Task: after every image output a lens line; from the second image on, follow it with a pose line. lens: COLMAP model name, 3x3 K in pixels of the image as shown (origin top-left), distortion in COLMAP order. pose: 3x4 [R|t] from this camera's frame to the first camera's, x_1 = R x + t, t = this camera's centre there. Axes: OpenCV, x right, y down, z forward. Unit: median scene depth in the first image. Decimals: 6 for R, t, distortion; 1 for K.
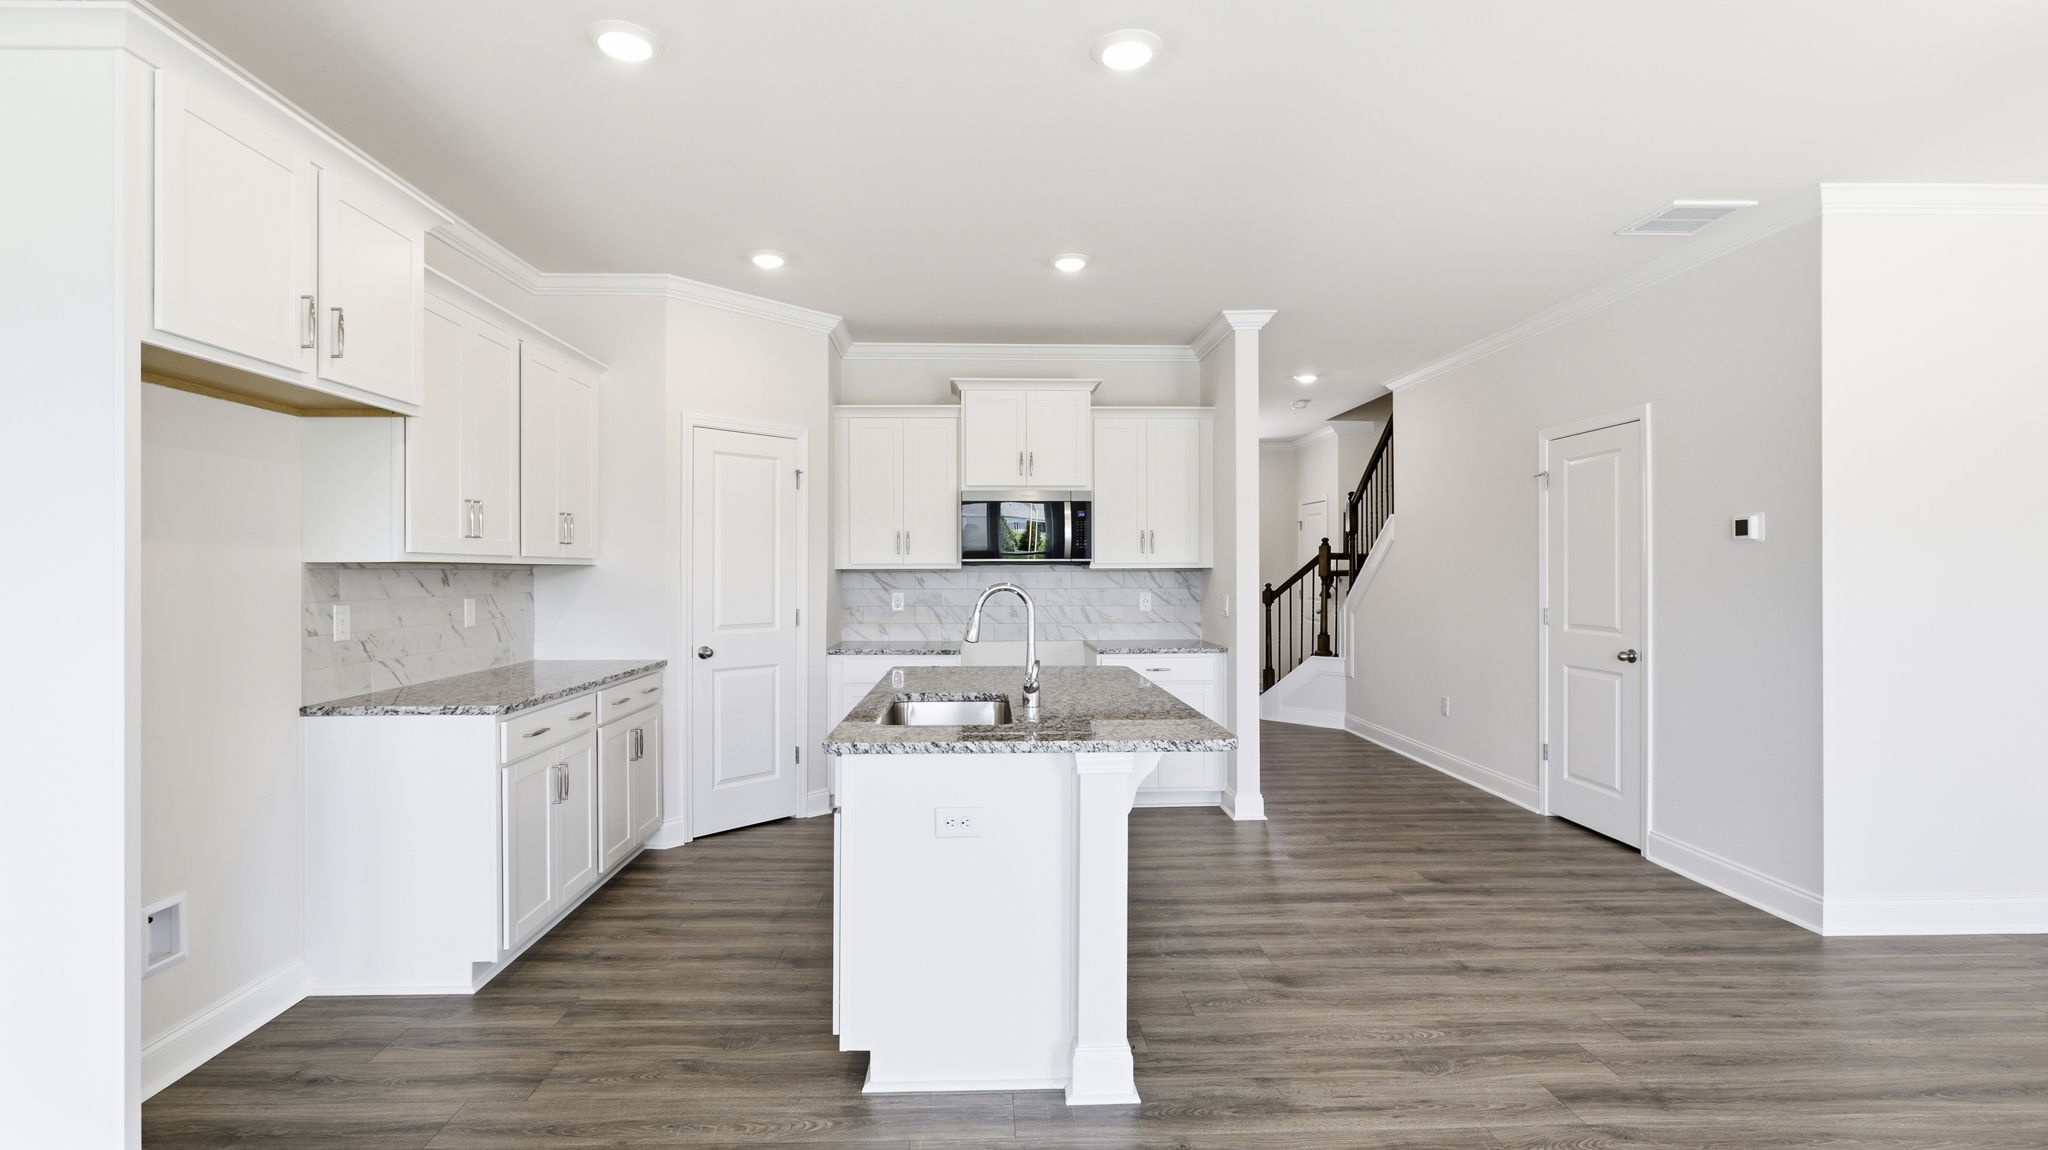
lens RADIAL K [[932.4, 0, 1004.6], [0, 932.4, 571.8], [0, 0, 1]] dist [-0.002490, 0.003699]
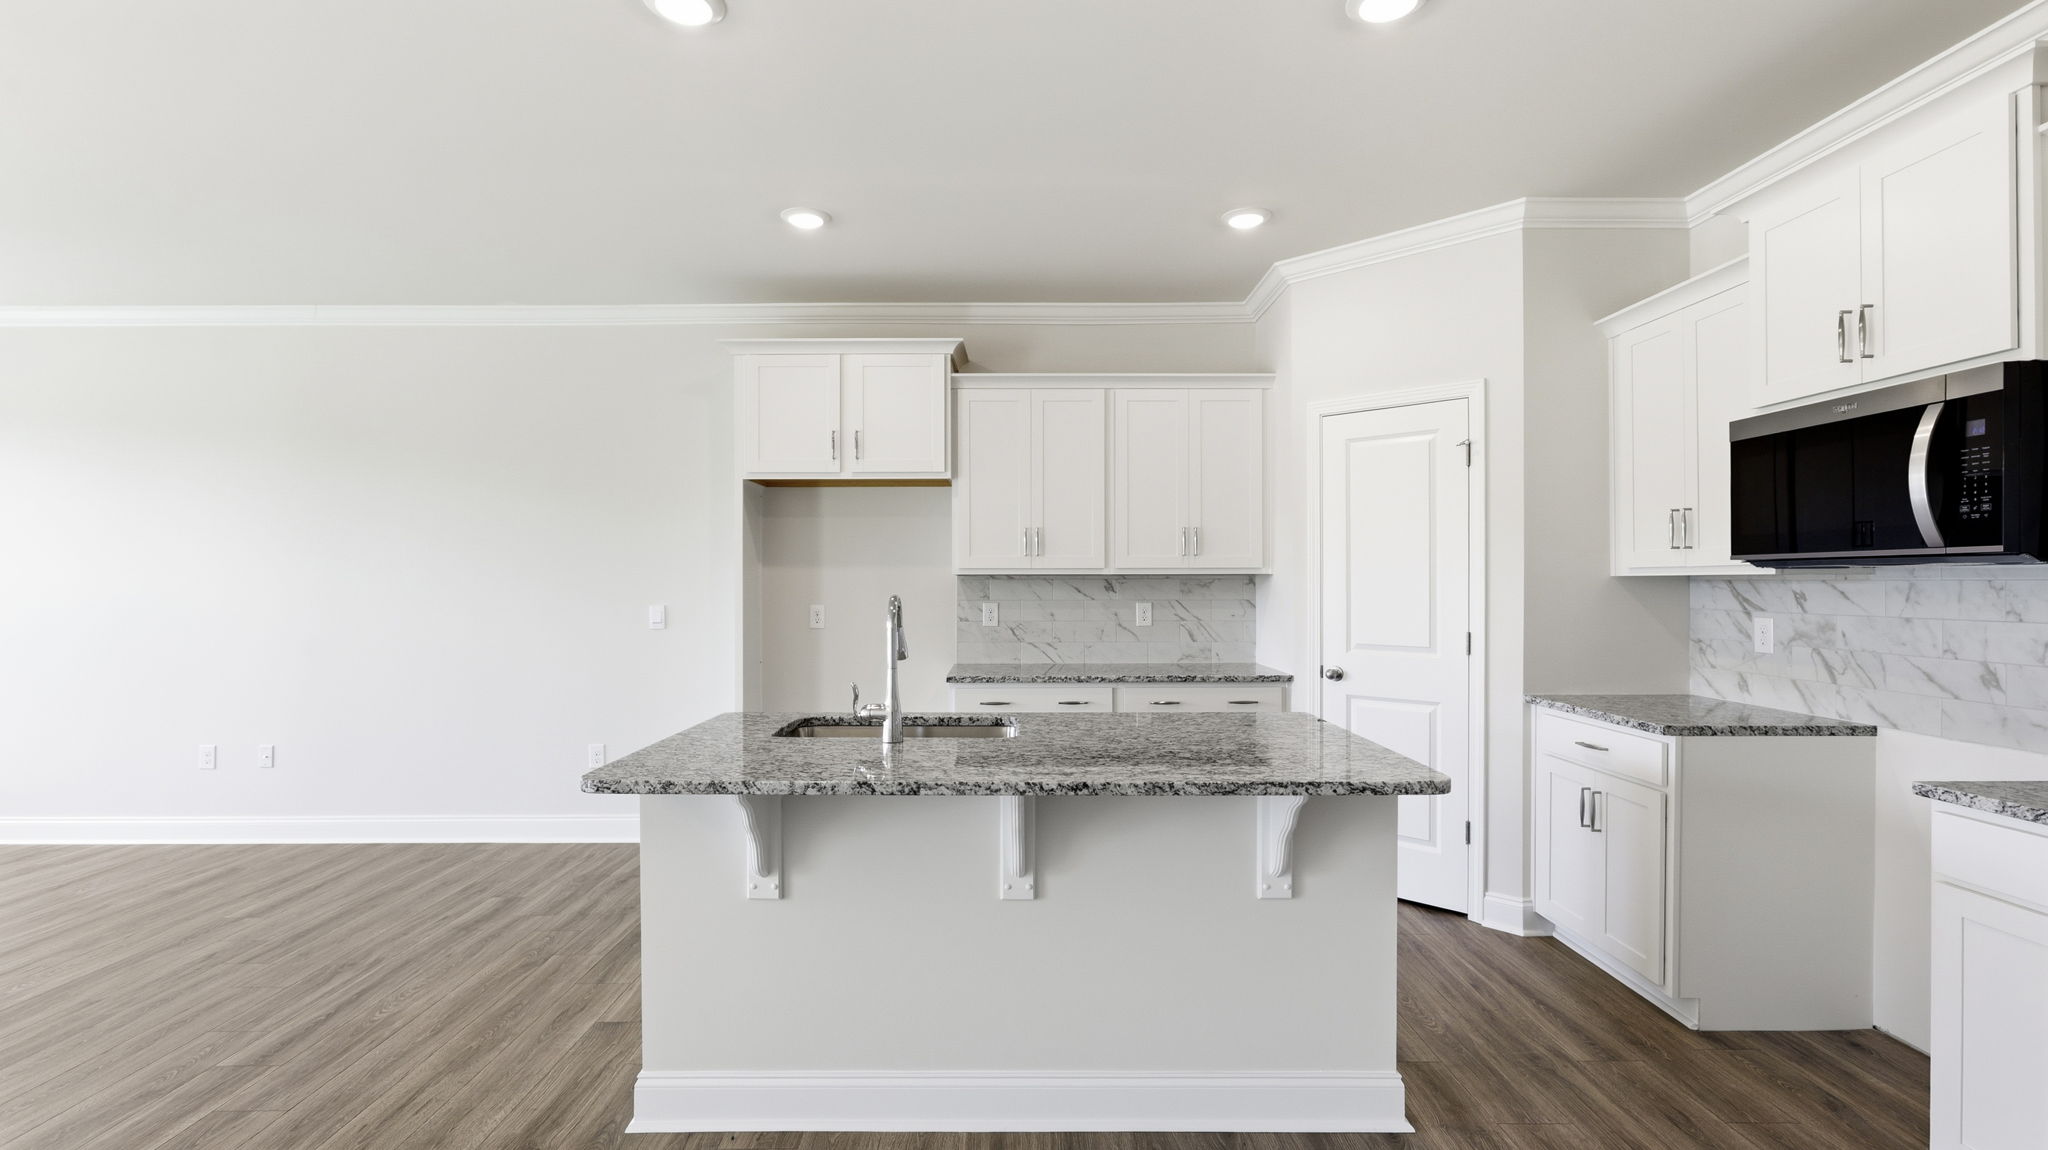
lens RADIAL K [[932.4, 0, 1013.6], [0, 932.4, 583.3], [0, 0, 1]] dist [-0.002490, 0.003699]
pose [[-0.031997, 0.002038, -0.999486, 0.576961], [0.001691, 0.999997, 0.001985, 0.000110], [0.999487, -0.001626, -0.032001, 0.753598]]
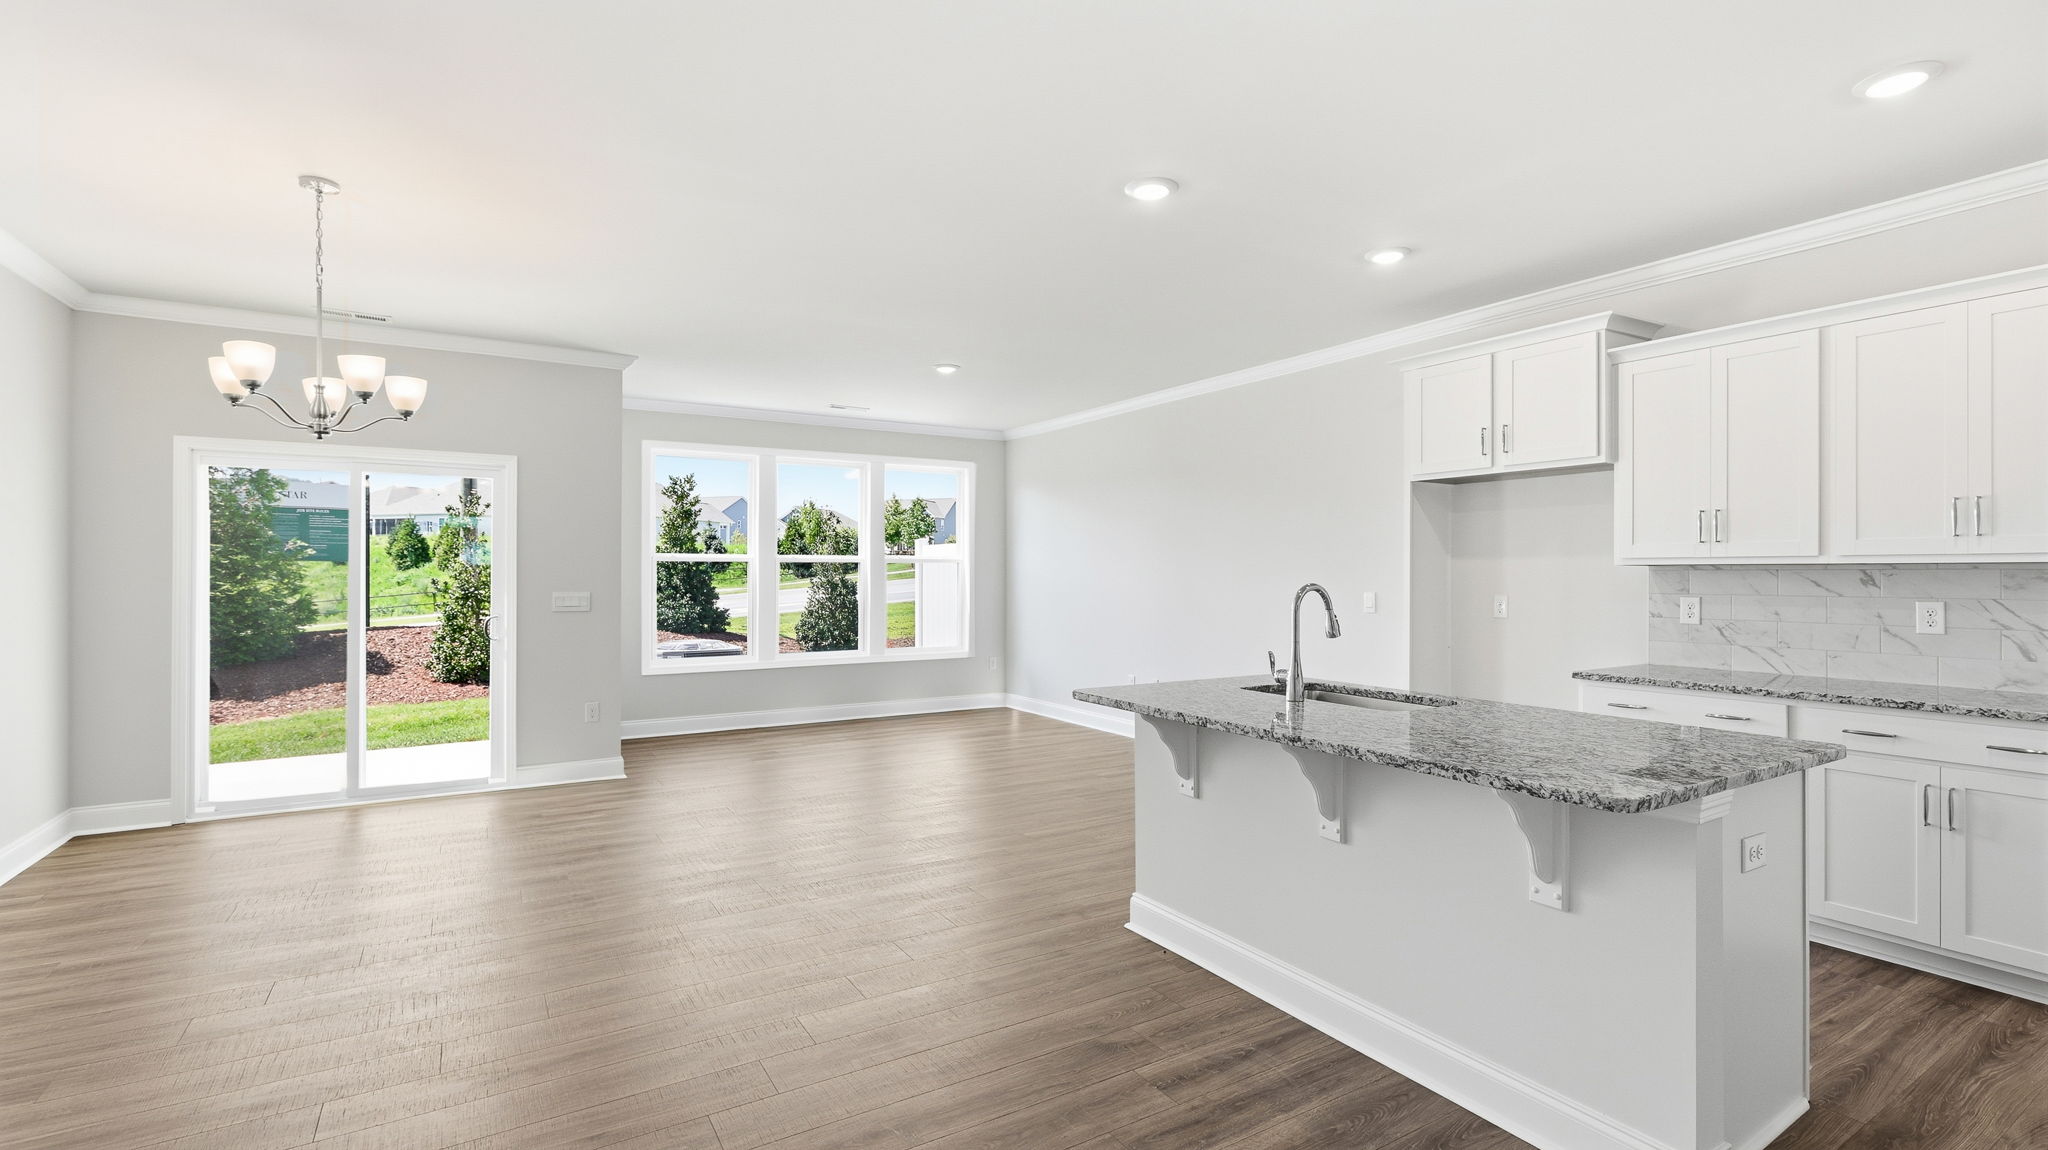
lens RADIAL K [[932.4, 0, 1032.0], [0, 932.4, 573.9], [0, 0, 1]] dist [-0.002490, 0.003699]
pose [[-0.869032, 0.001081, -0.494754, 0.535693], [0.001182, 0.999999, 0.000110, 0.000575], [0.494754, -0.000489, -0.869033, 1.174512]]
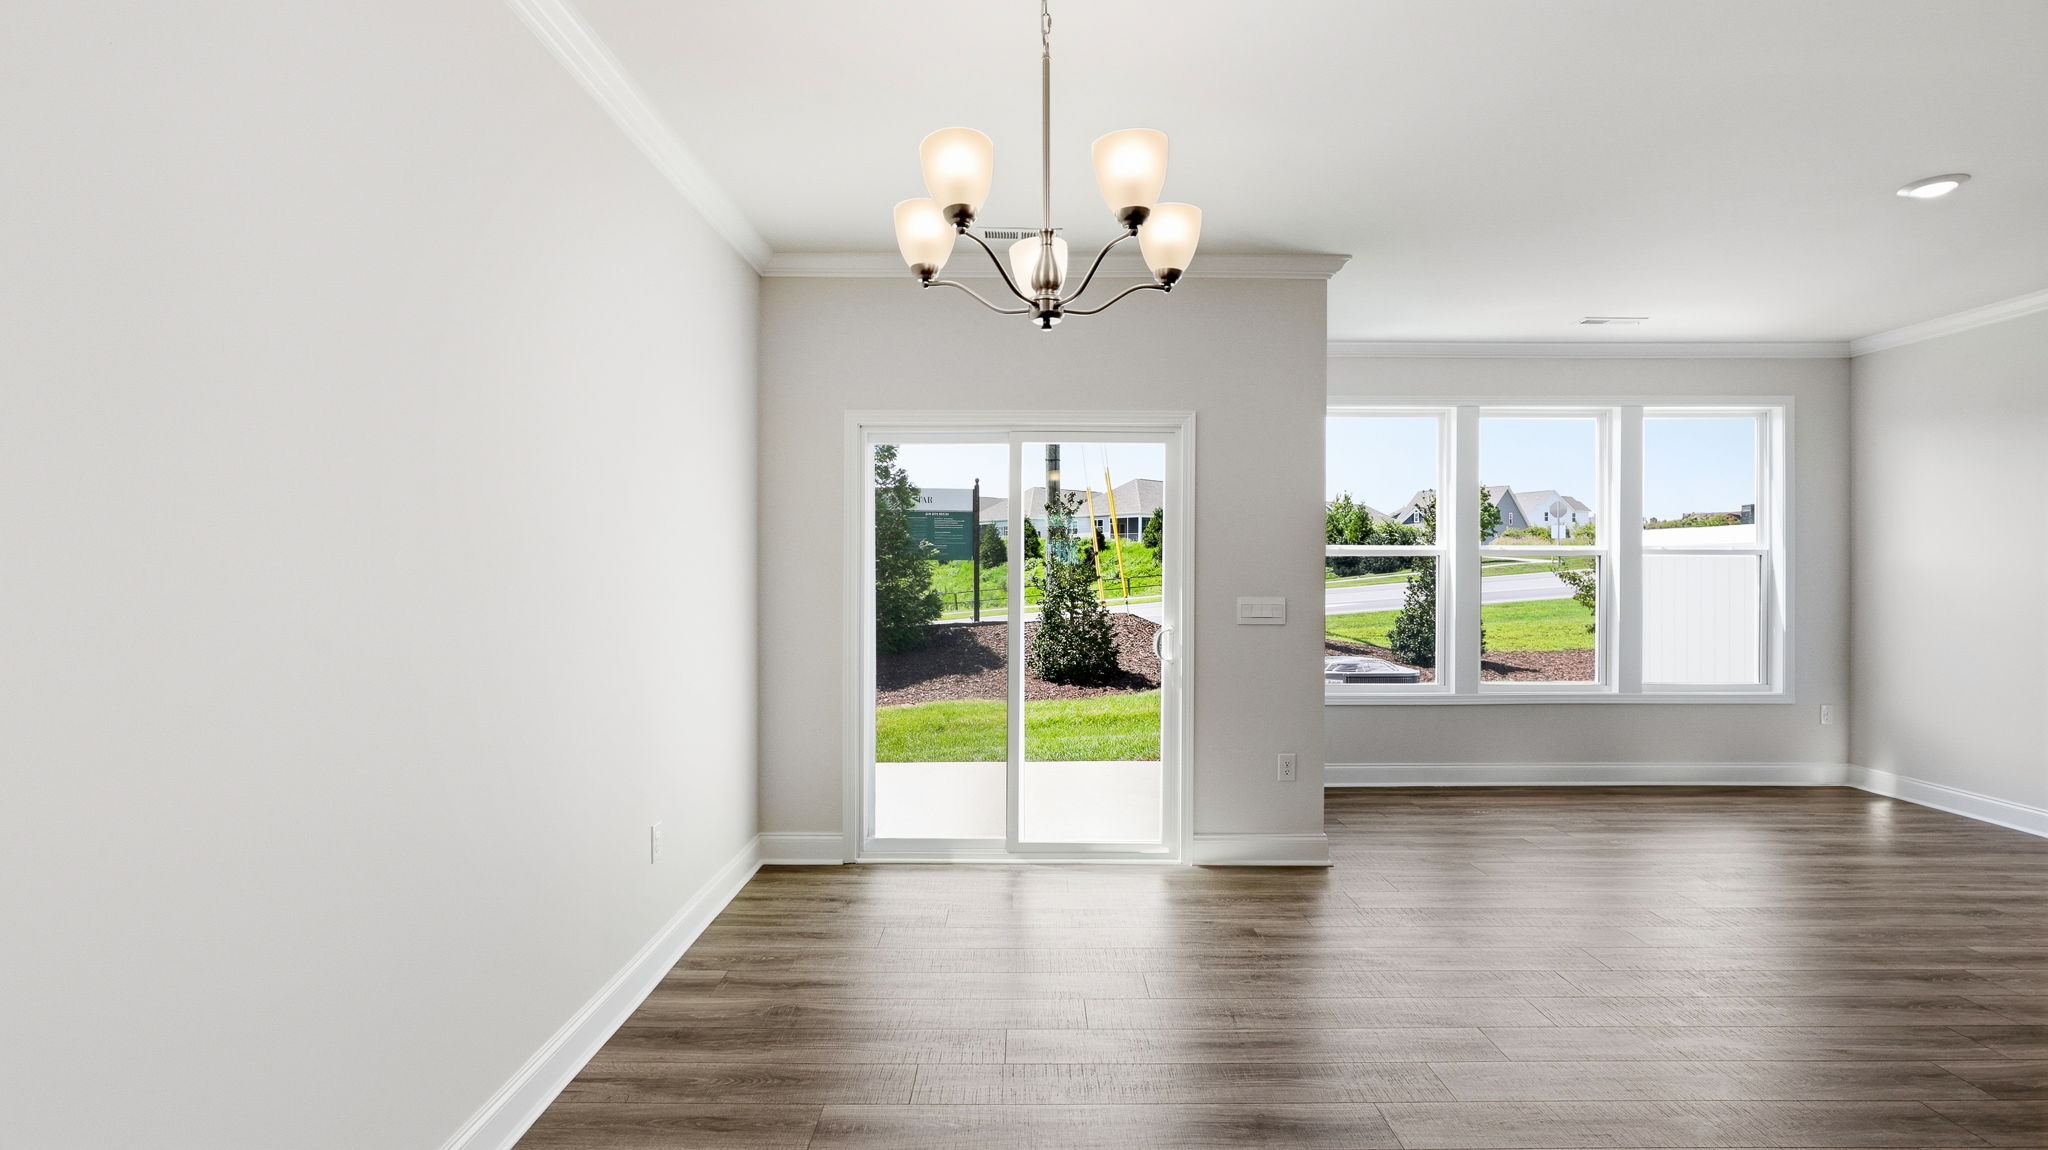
lens RADIAL K [[932.4, 0, 1035.1], [0, 932.4, 575.4], [0, 0, 1]] dist [-0.002490, 0.003699]
pose [[-0.999788, 0.000328, 0.020602, 0.659420], [0.000398, 0.999994, 0.003411, 0.000270], [-0.020600, 0.003418, -0.999782, 0.654247]]
